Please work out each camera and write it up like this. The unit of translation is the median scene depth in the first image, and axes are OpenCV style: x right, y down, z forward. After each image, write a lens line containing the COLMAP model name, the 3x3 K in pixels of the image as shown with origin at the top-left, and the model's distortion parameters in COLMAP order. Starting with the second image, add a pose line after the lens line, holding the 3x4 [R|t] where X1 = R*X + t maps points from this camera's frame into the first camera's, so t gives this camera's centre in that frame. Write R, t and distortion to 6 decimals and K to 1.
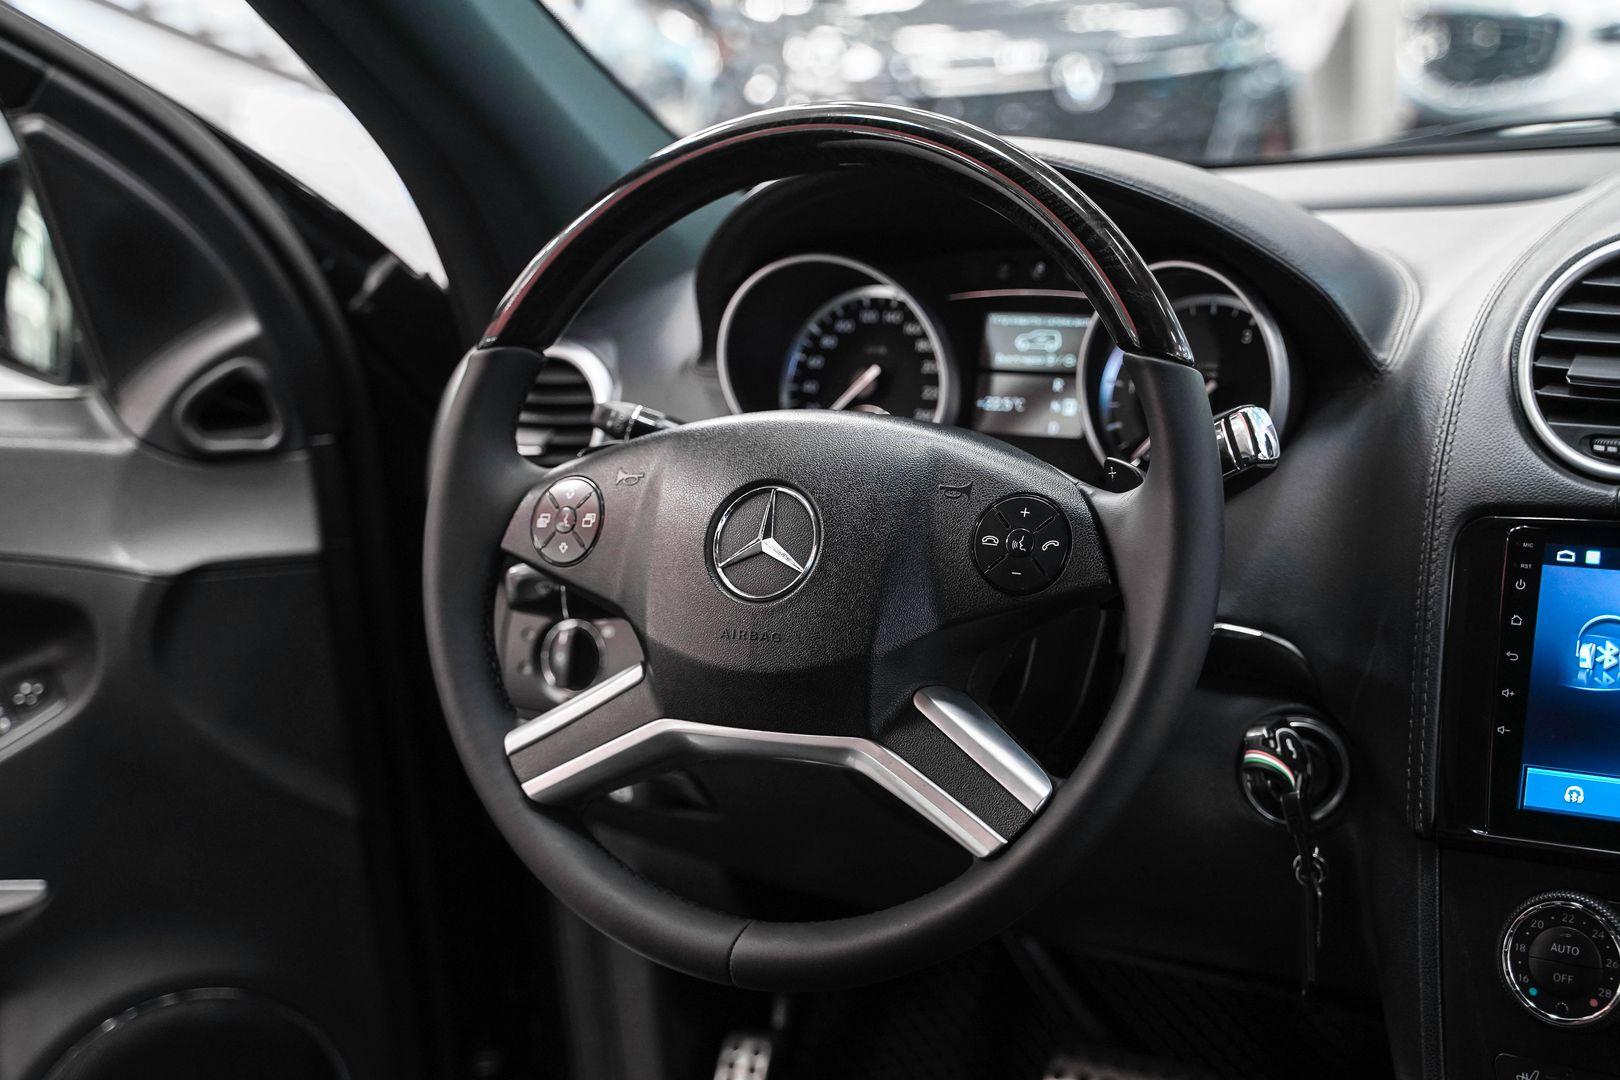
lens RADIAL K [[2325.7, 0, 795.4], [0, 2325.7, 532.6], [0, 0, 1]] dist [0.109699, 0.000000]
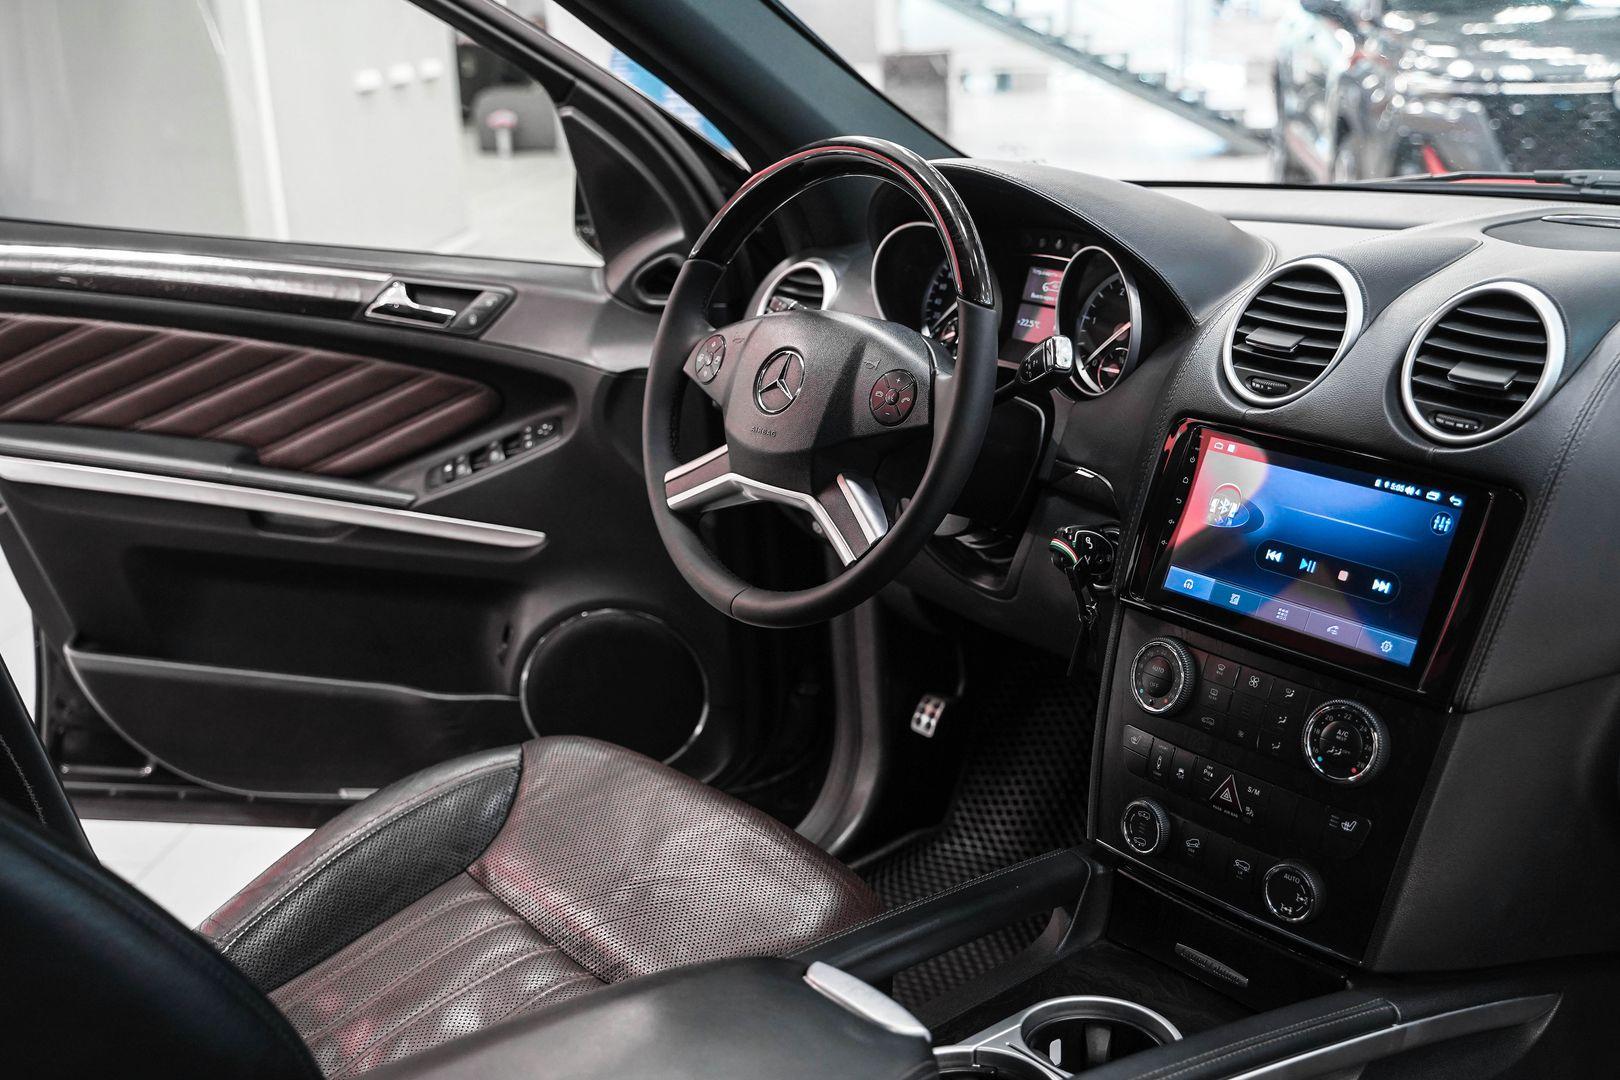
lens RADIAL K [[1748.5, 0, 828.0], [0, 1748.5, 560.4], [0, 0, 1]] dist [0.007375, 0.000000]
pose [[0.927090, 0.149357, -0.343799, 0.433943], [-0.113991, 0.986086, 0.120998, -0.024290], [0.357087, -0.072986, 0.931215, -0.224212]]
